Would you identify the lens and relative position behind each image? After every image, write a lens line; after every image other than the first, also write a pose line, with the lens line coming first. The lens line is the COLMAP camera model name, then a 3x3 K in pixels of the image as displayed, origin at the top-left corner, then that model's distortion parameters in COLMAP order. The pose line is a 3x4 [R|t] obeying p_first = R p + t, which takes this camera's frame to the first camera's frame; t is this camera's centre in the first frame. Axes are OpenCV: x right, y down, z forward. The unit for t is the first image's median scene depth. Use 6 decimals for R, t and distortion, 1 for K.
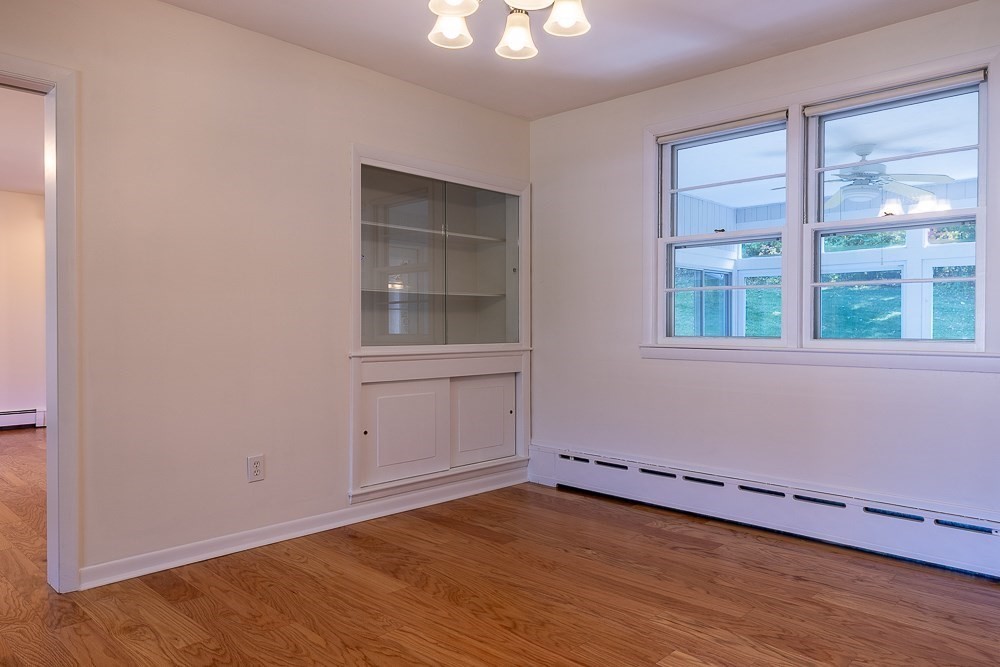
lens RADIAL K [[689.2, 0, 504.5], [0, 689.2, 335.3], [0, 0, 1]] dist [0.007042, 0.001198]
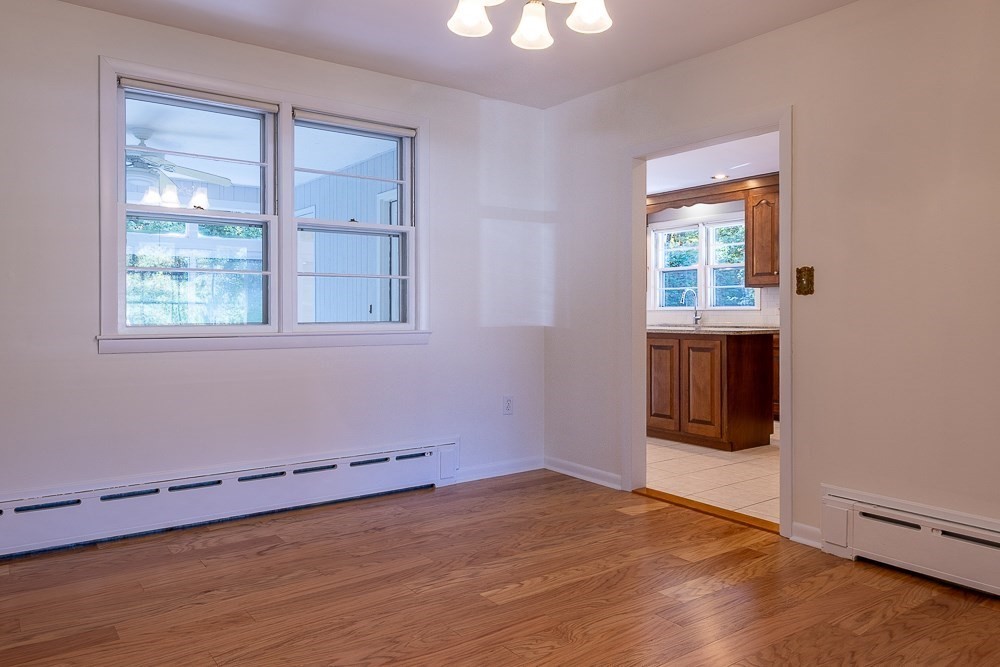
lens RADIAL K [[689.2, 0, 501.7], [0, 689.2, 324.2], [0, 0, 1]] dist [0.007042, 0.001198]
pose [[0.178175, -0.018816, 0.983819, -0.615990], [0.013590, 0.999769, 0.016660, -0.008662], [-0.983905, 0.010402, 0.178389, 0.533968]]
